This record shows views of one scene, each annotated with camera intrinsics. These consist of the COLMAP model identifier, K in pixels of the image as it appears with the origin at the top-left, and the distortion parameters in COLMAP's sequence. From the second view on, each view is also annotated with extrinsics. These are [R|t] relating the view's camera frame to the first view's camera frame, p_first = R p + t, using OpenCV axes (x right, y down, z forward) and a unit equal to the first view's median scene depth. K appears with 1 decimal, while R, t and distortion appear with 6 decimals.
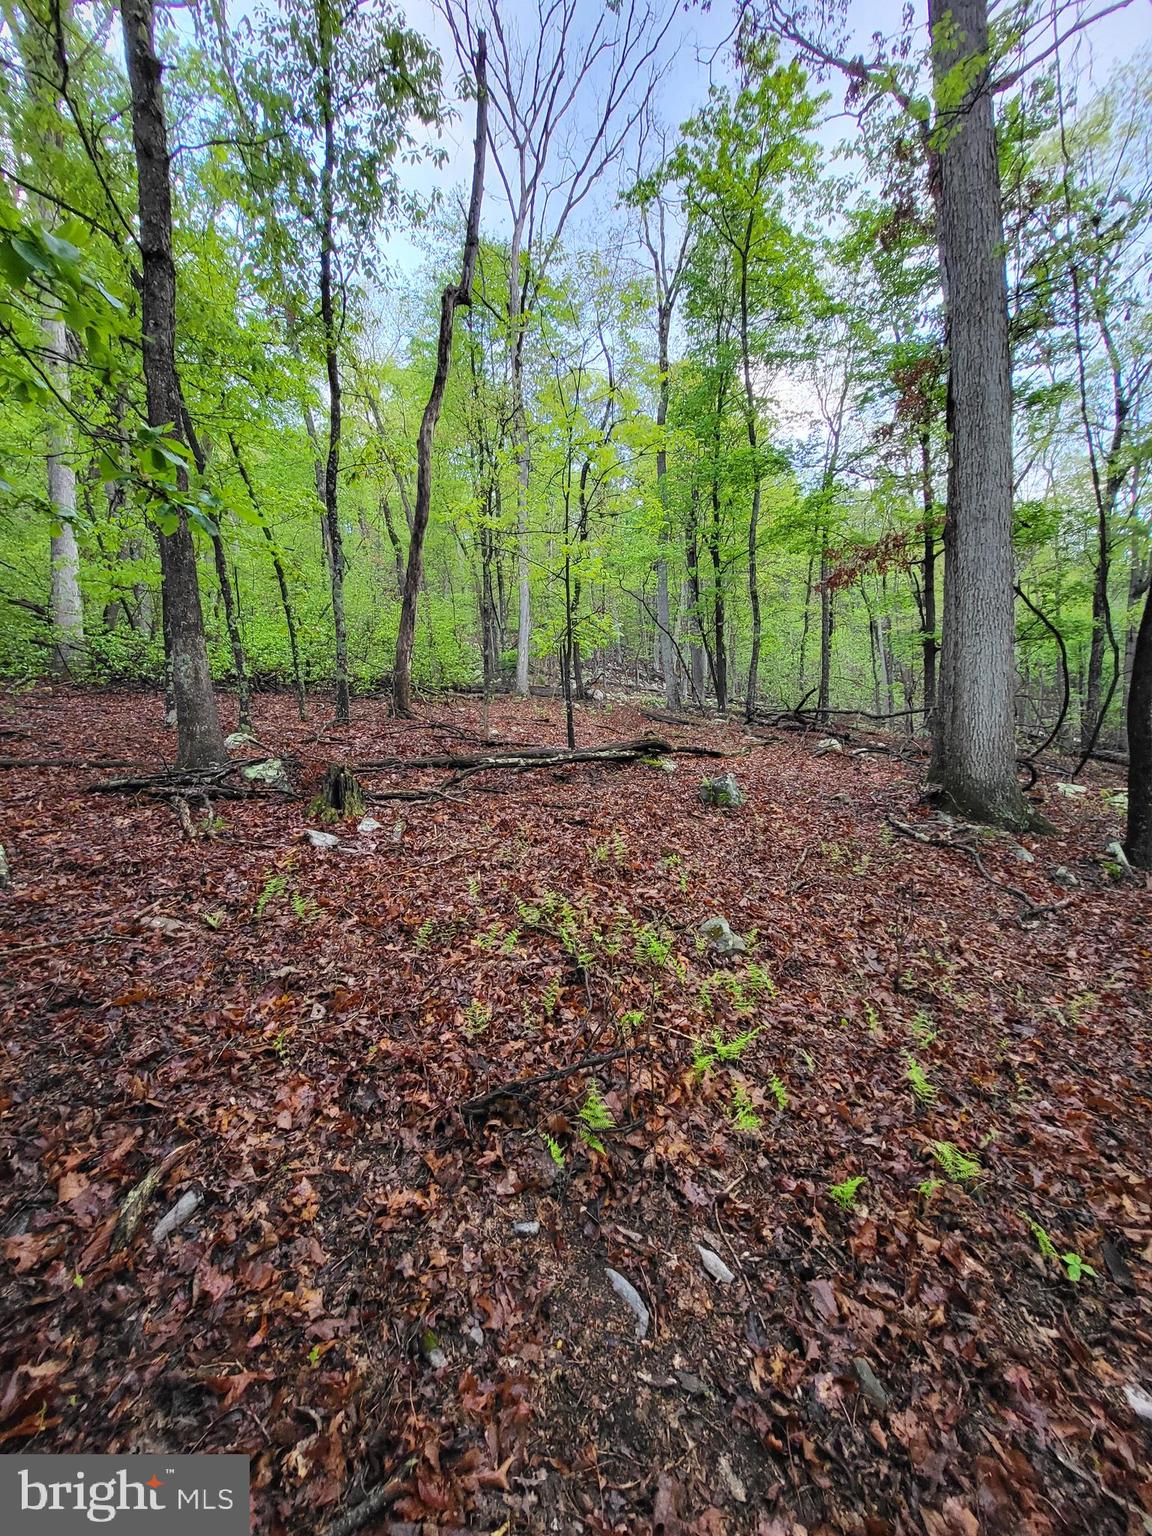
lens RADIAL K [[594.7, 0, 575.1], [0, 594.7, 768.6], [0, 0, 1]] dist [-0.008126, -0.001008]
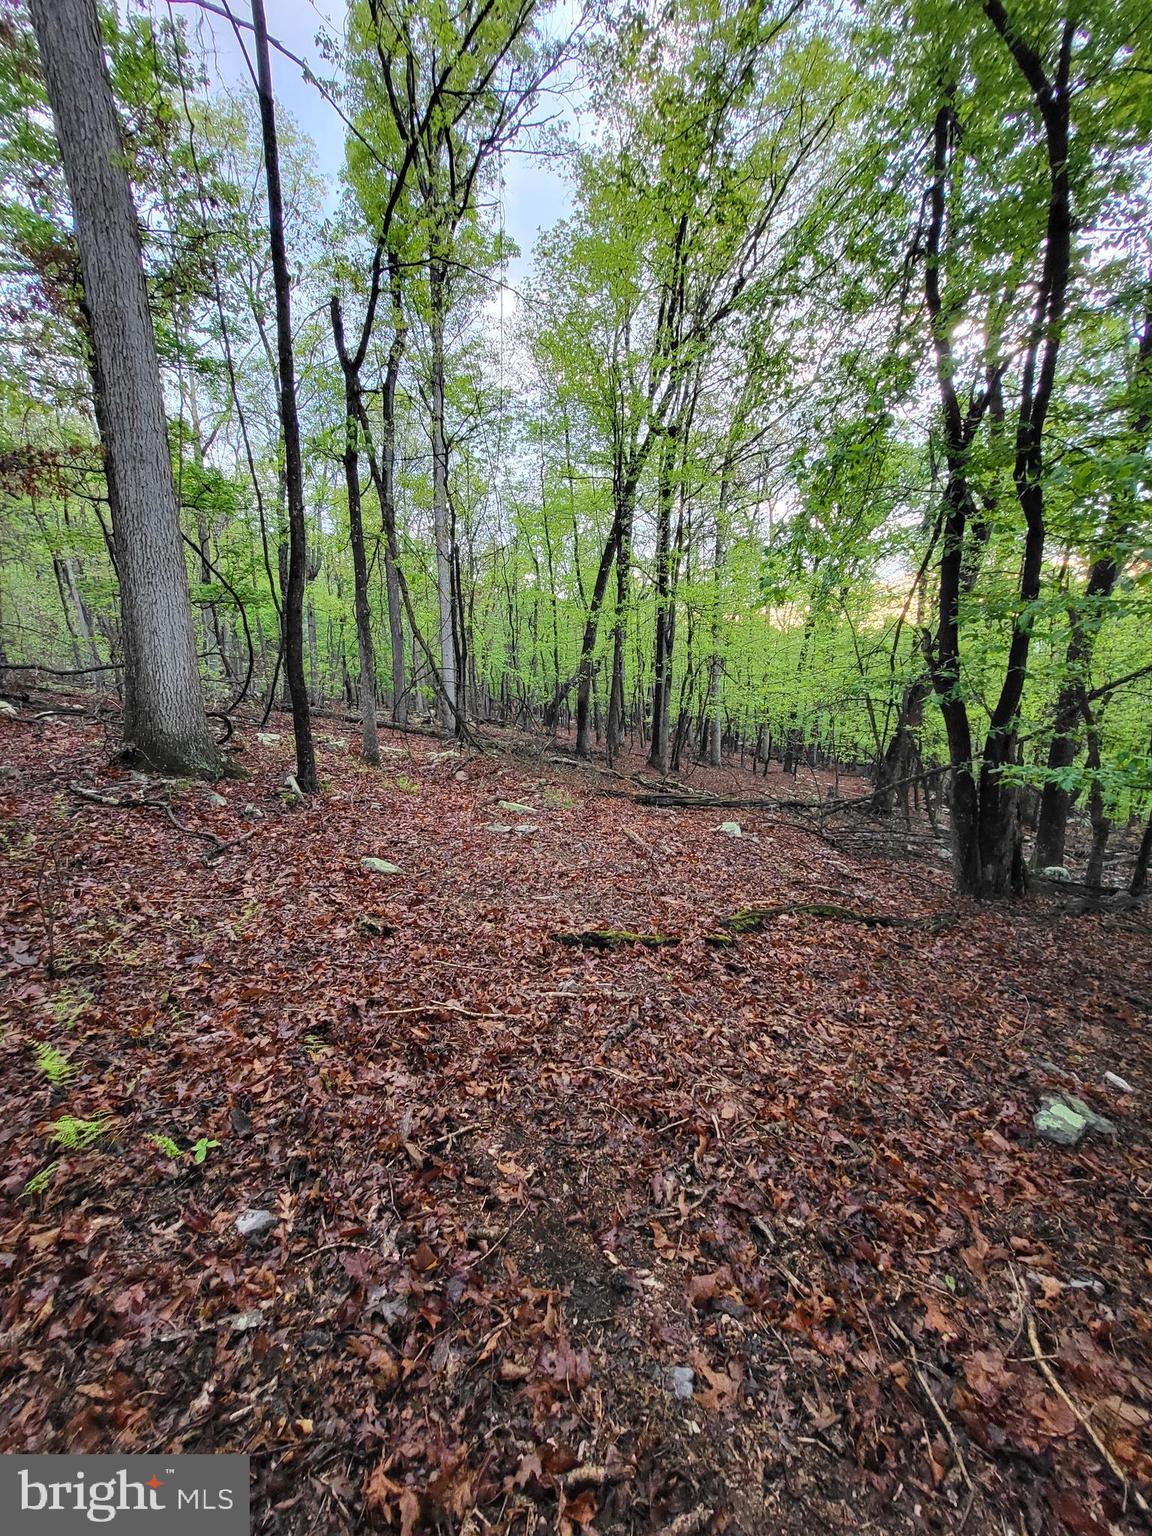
lens RADIAL K [[594.7, 0, 578.5], [0, 594.7, 766.6], [0, 0, 1]] dist [-0.008126, -0.001008]
pose [[0.394688, -0.128462, 0.909790, 0.089980], [0.070940, 0.991483, 0.109222, 0.027809], [-0.916072, 0.021432, 0.400440, -0.042817]]
